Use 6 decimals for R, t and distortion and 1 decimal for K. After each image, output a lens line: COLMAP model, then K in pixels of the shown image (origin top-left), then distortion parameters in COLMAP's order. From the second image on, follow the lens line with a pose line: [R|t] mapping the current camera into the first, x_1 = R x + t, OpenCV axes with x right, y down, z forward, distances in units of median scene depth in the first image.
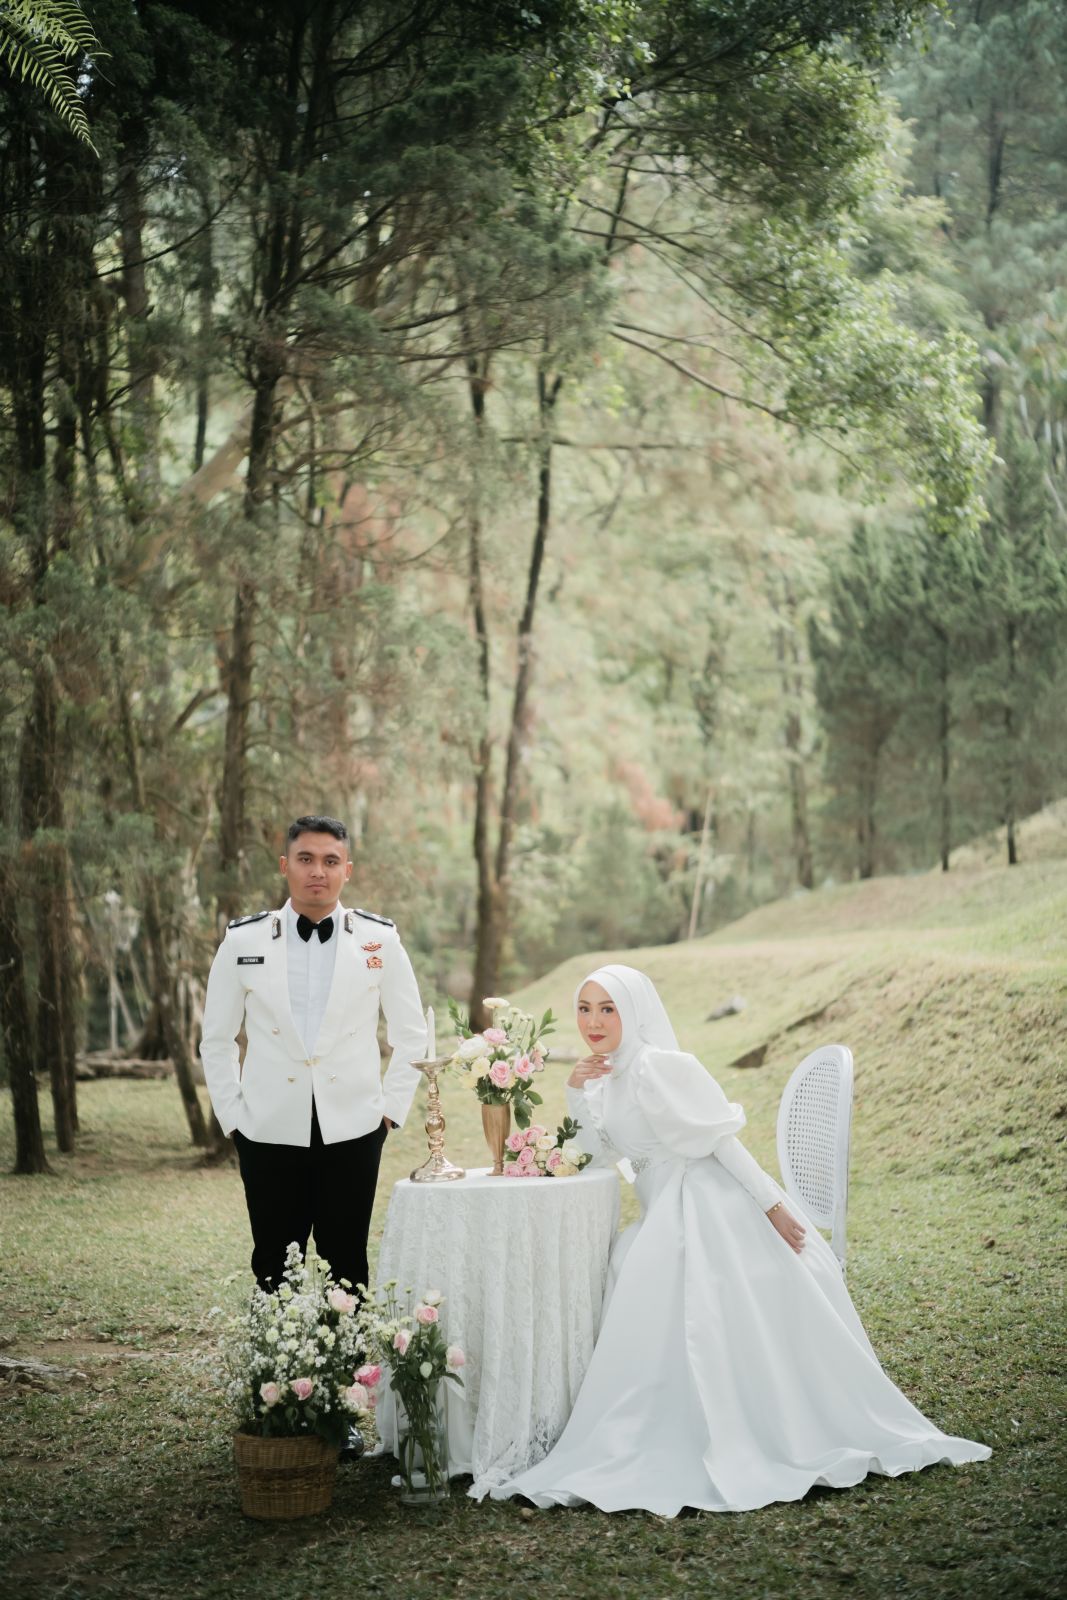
lens RADIAL K [[2219.4, 0, 560.3], [0, 2219.4, 783.6], [0, 0, 1]] dist [0.034675, 0.037638]
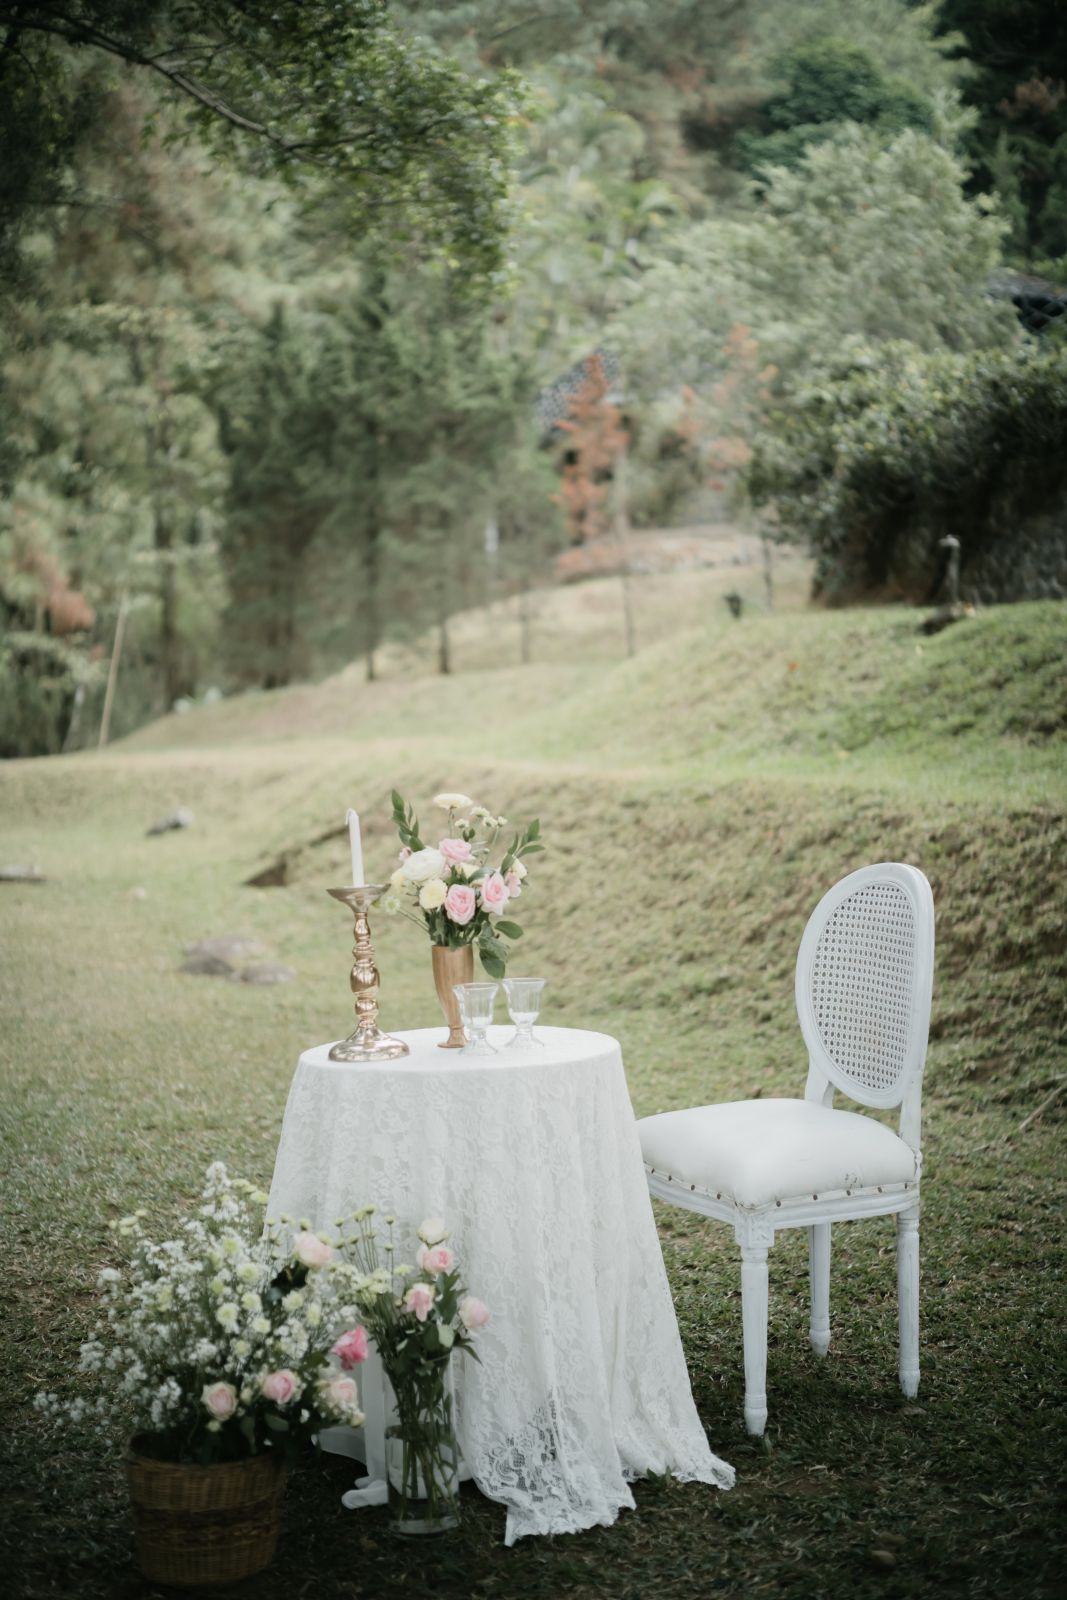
lens RADIAL K [[2219.4, 0, 560.3], [0, 2219.4, 783.6], [0, 0, 1]] dist [0.034675, 0.037638]
pose [[0.951978, 0.009890, 0.306005, -0.073151], [-0.034961, 0.996452, 0.076556, 0.013669], [-0.304162, -0.083578, 0.948947, 0.116944]]
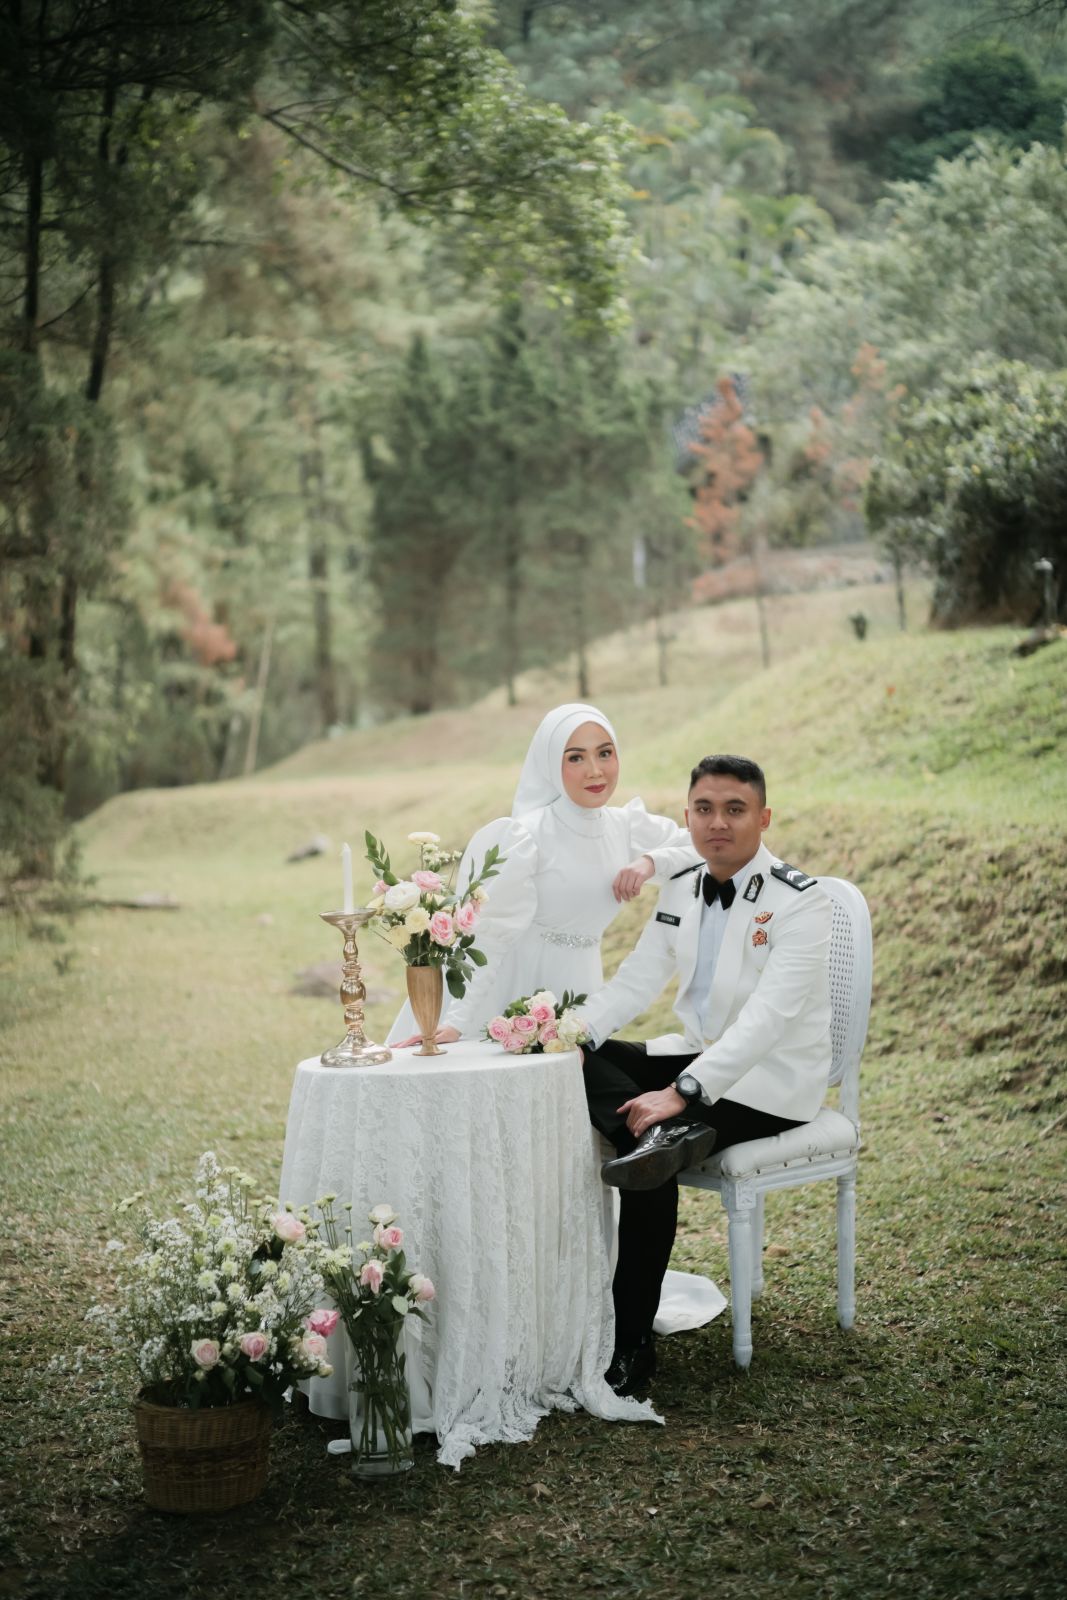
lens RADIAL K [[2258.1, 0, 566.1], [0, 2258.1, 791.5], [0, 0, 1]] dist [0.048724, -0.035221]
pose [[0.972252, -0.002271, 0.233924, -0.059283], [-0.015288, 0.997198, 0.073223, 0.007978], [-0.233435, -0.074768, 0.969494, 0.074835]]
